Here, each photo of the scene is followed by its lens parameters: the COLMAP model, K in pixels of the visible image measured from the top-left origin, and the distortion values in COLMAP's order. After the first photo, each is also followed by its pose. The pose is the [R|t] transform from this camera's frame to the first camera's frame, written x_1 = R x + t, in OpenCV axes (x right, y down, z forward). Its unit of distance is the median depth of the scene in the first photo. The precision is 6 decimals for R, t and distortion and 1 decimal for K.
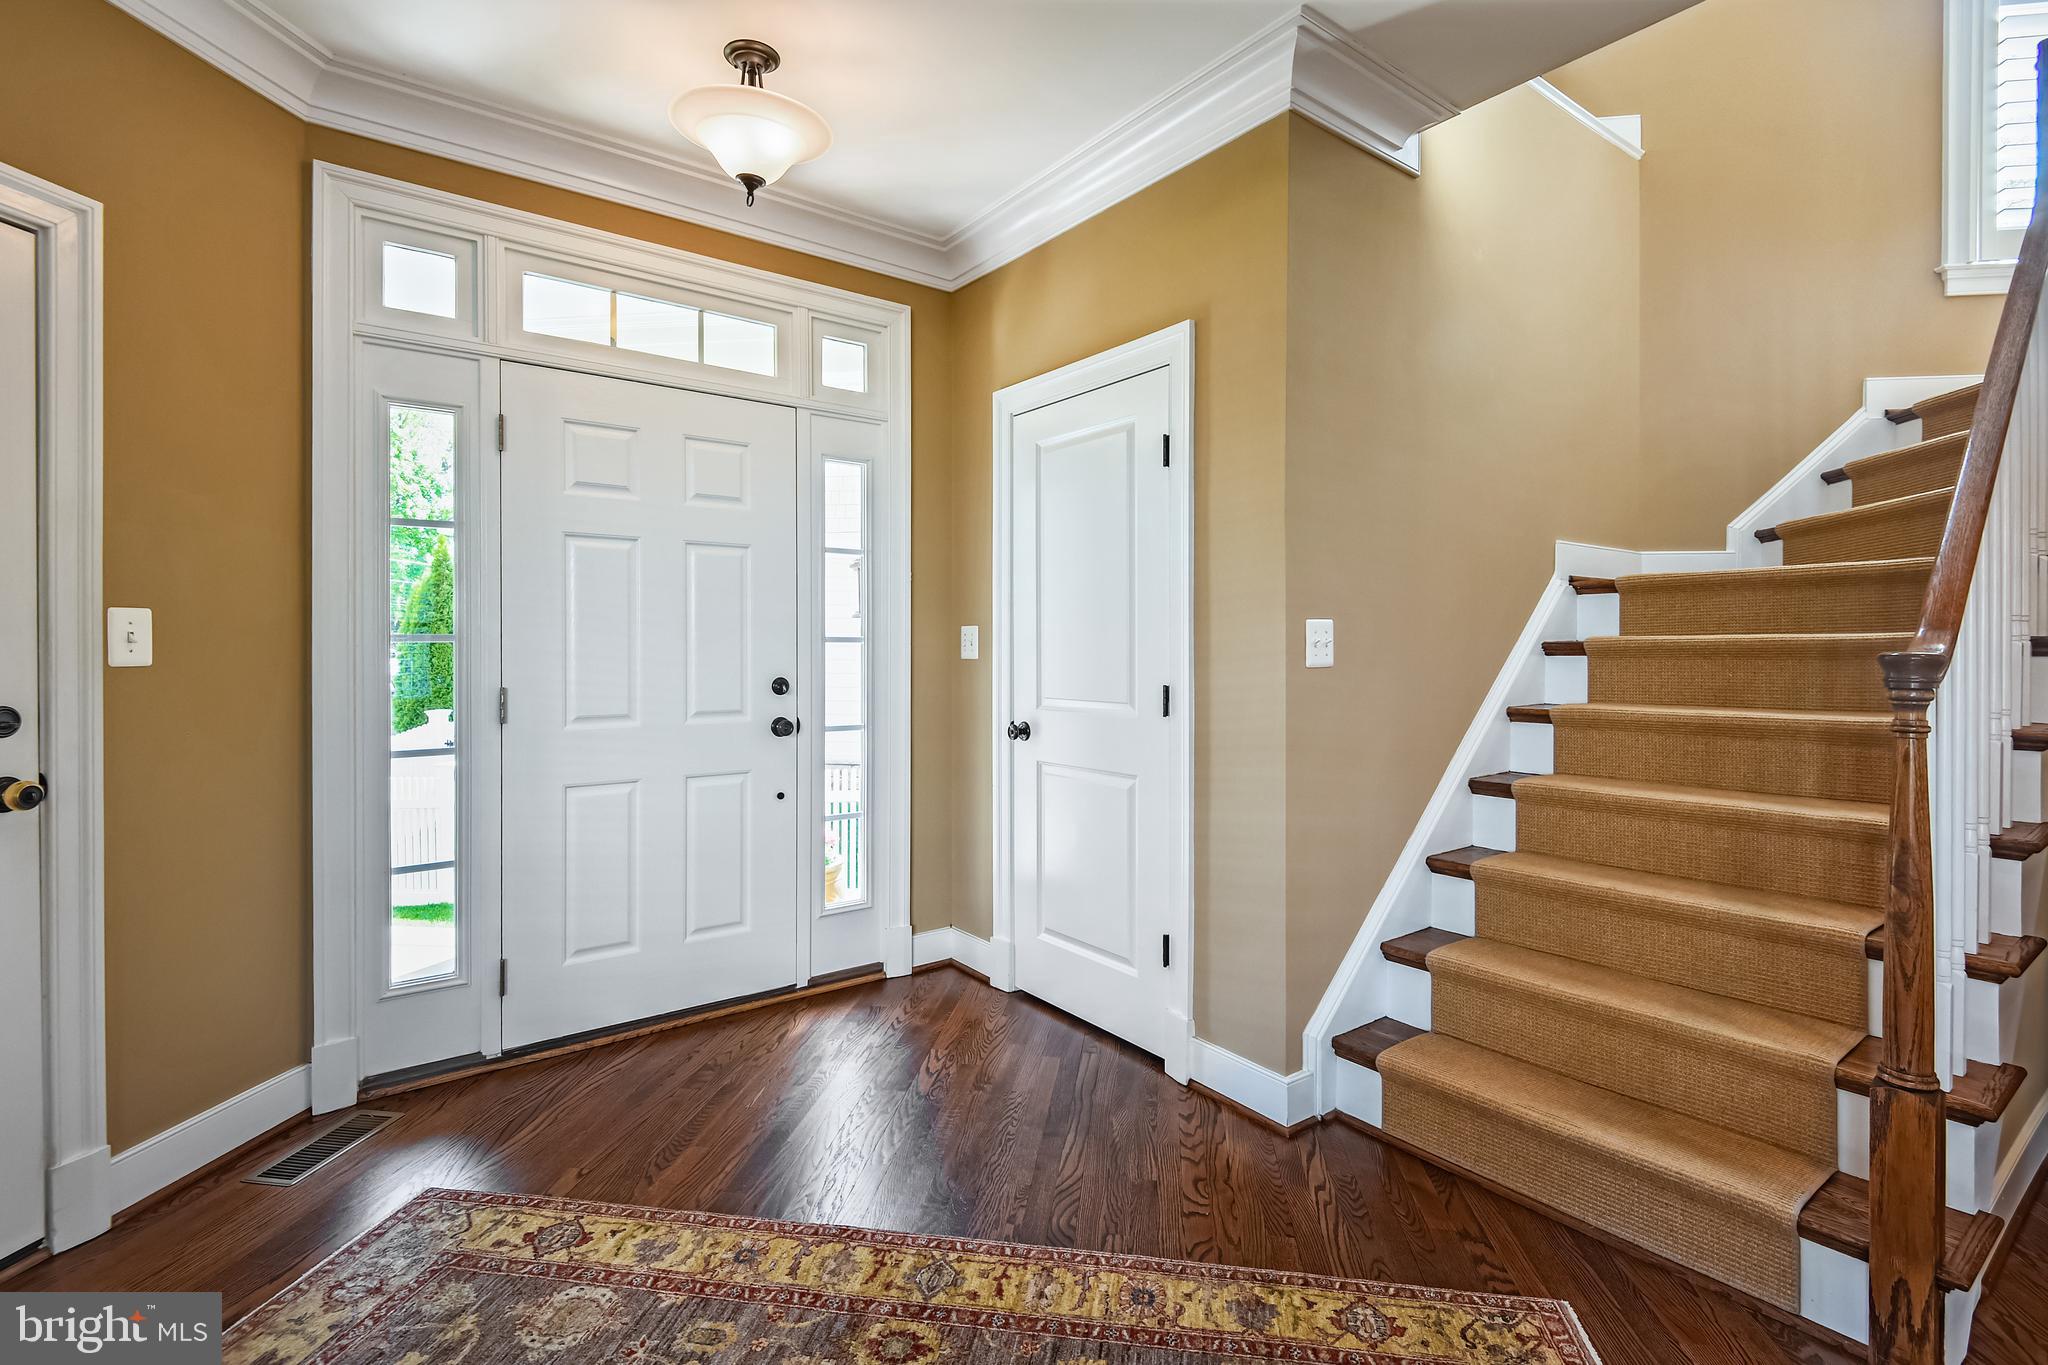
lens RADIAL K [[937.6, 0, 1023.2], [0, 937.6, 653.9], [0, 0, 1]] dist [0.030713, -0.023977]
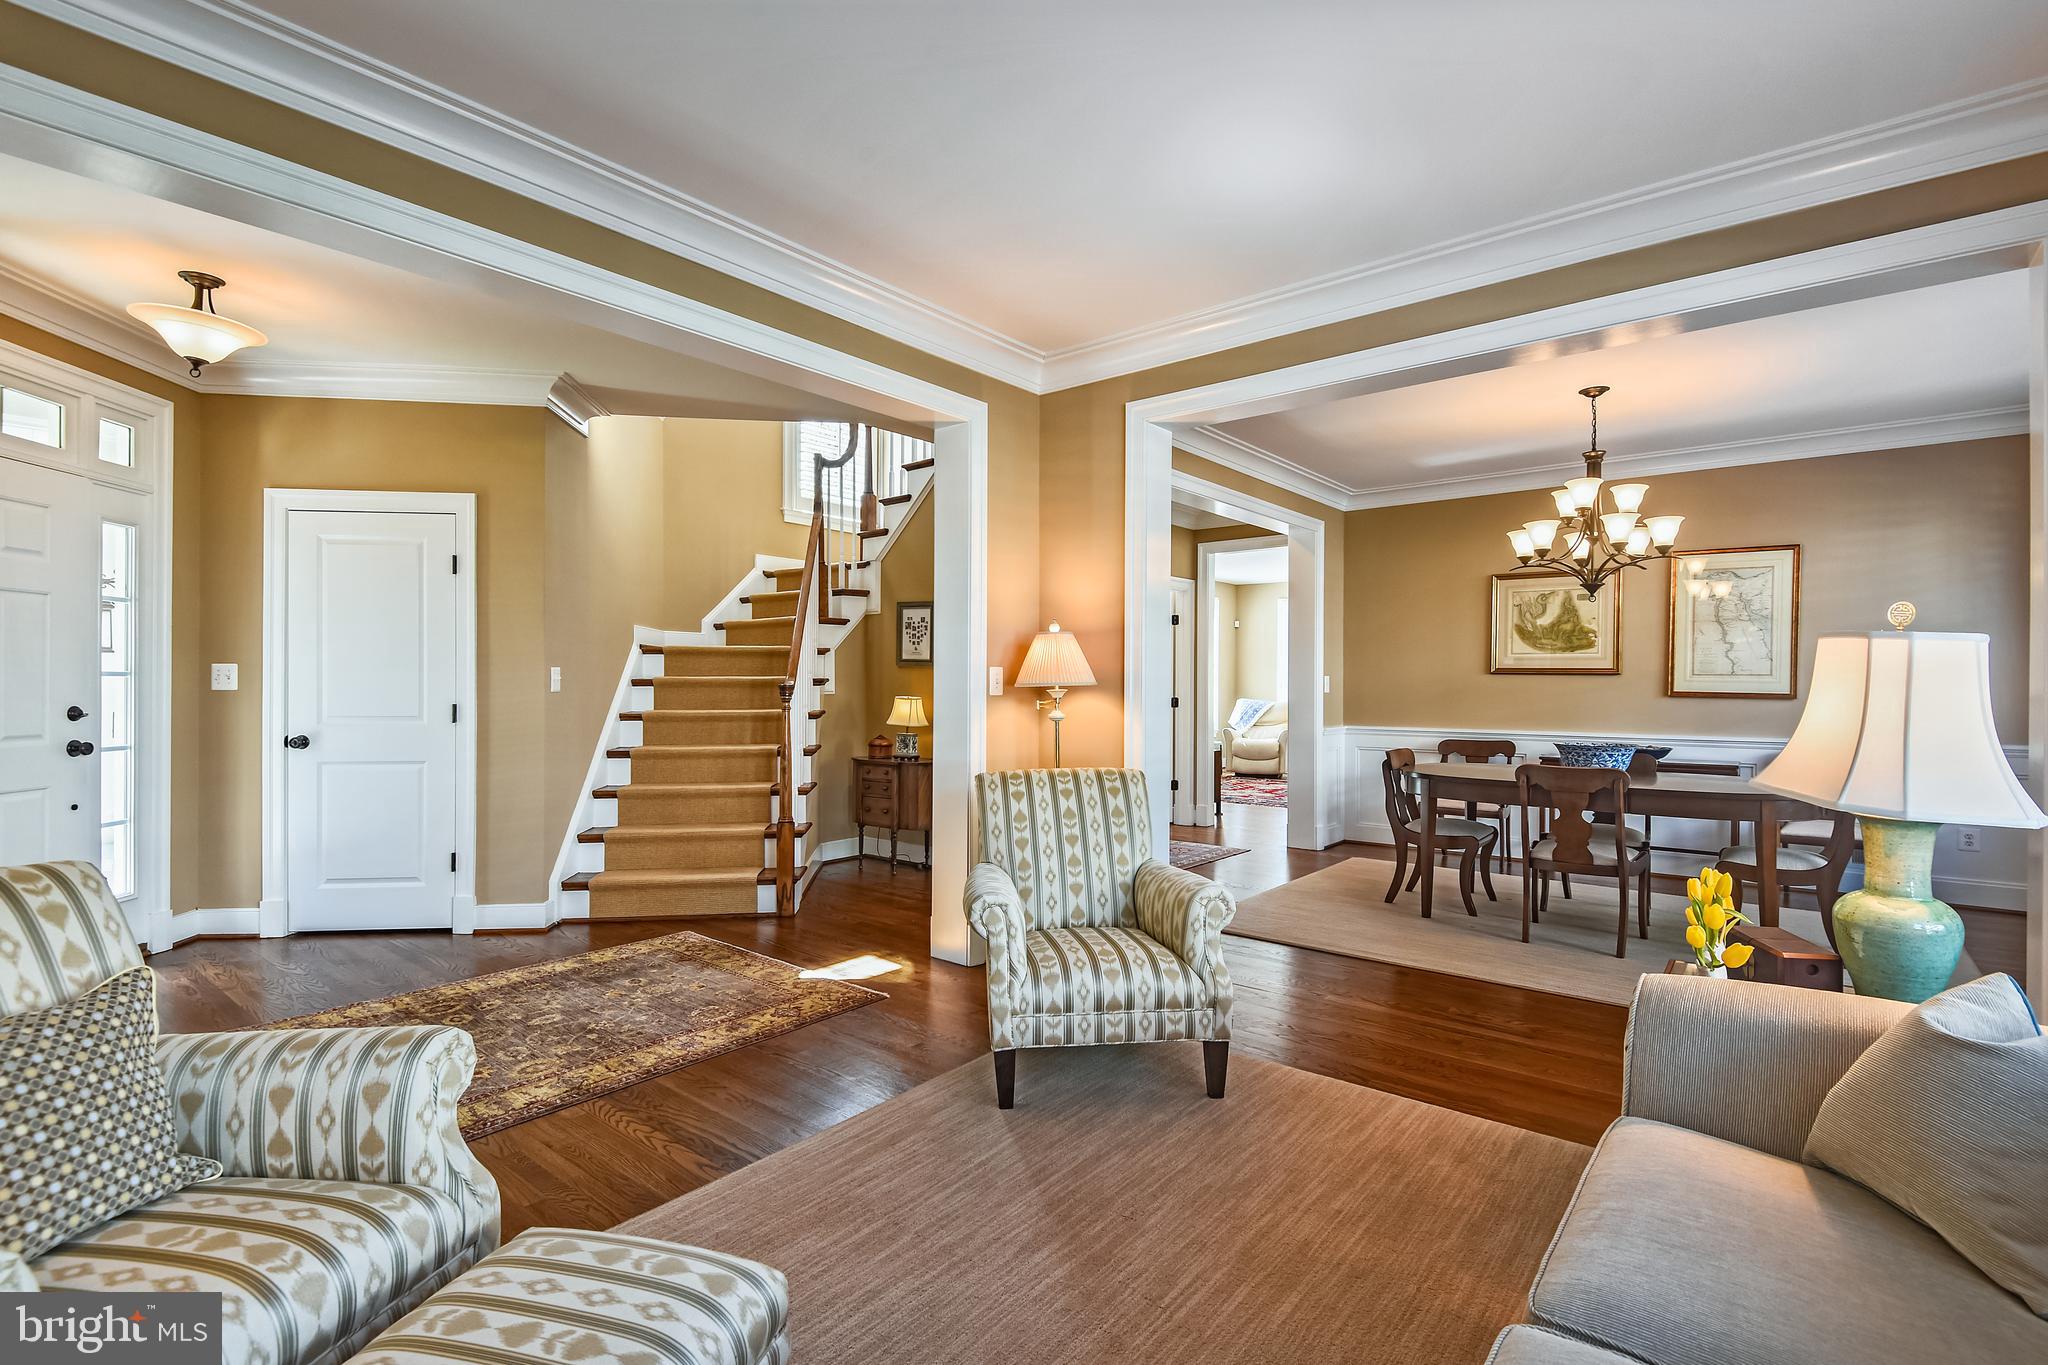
lens RADIAL K [[953.3, 0, 1024.0], [0, 953.3, 682.5], [0, 0, 1]] dist [0.003228, -0.000154]
pose [[0.508840, 0.002416, 0.860858, -0.724195], [0.003676, 0.999981, -0.004980, 0.006062], [-0.860854, 0.005699, 0.508821, -0.676594]]
